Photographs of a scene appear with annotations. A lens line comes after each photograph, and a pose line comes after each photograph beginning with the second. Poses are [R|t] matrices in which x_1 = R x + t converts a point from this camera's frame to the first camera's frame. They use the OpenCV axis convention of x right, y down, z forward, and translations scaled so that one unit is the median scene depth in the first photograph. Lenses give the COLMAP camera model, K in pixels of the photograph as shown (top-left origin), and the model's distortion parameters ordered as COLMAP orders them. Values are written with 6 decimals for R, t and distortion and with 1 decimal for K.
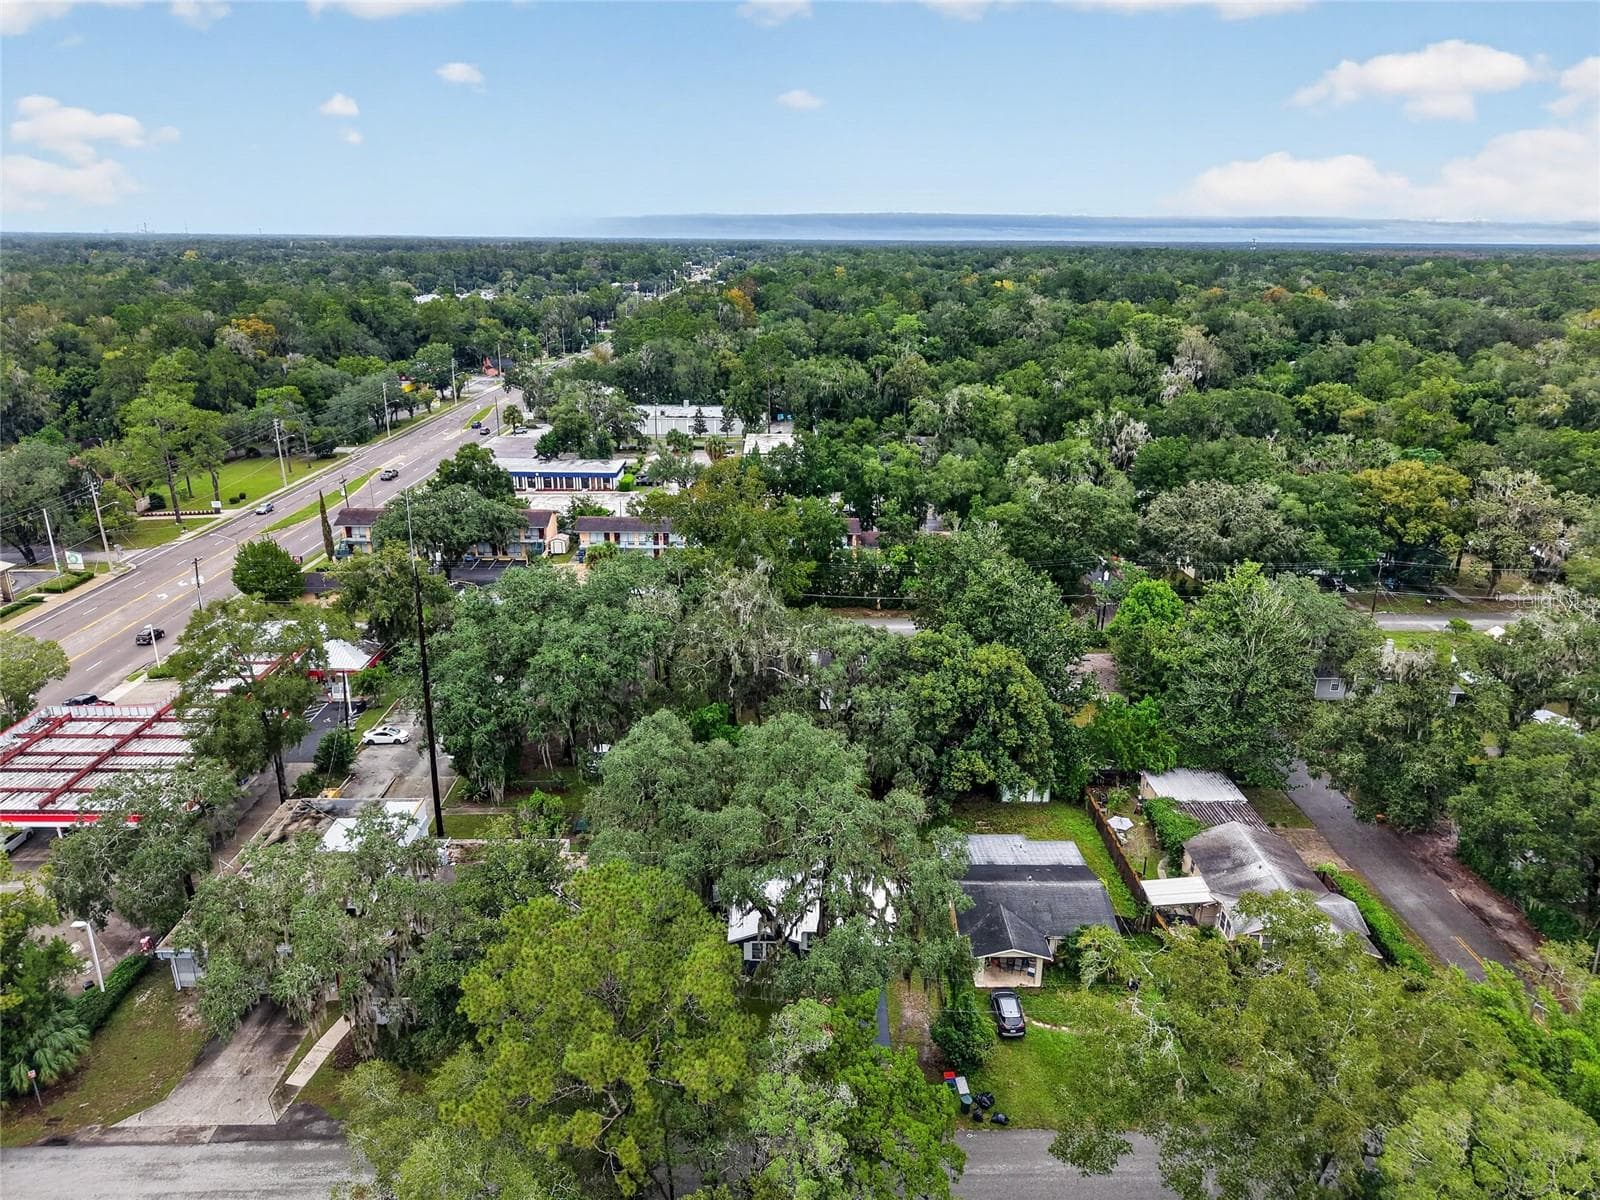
lens RADIAL K [[1057.4, 0, 797.1], [0, 1057.4, 604.6], [0, 0, 1]] dist [0.043049, -0.092148]
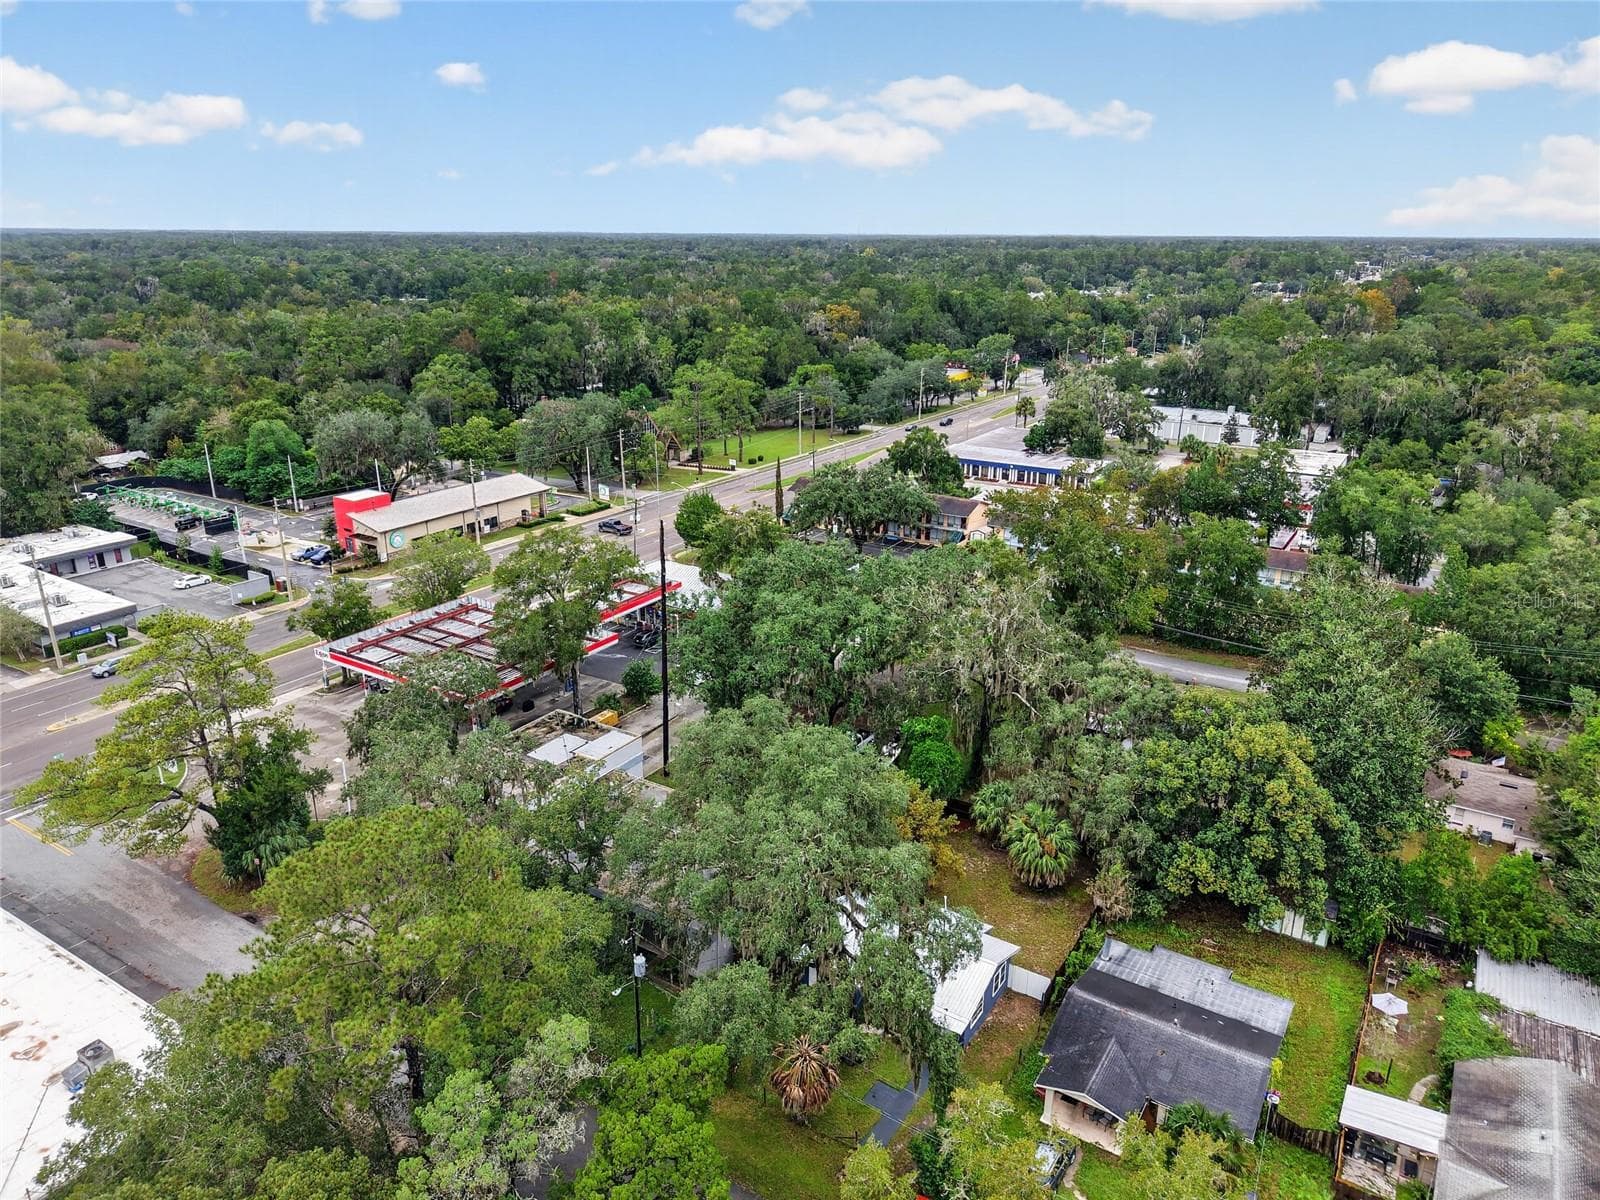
lens RADIAL K [[1057.4, 0, 797.1], [0, 1057.4, 604.6], [0, 0, 1]] dist [0.043049, -0.092148]
pose [[0.826360, 0.175248, -0.535179, 0.163809], [-0.175180, 0.983191, 0.051460, -0.015142], [0.535202, 0.051228, 0.843170, 0.085640]]
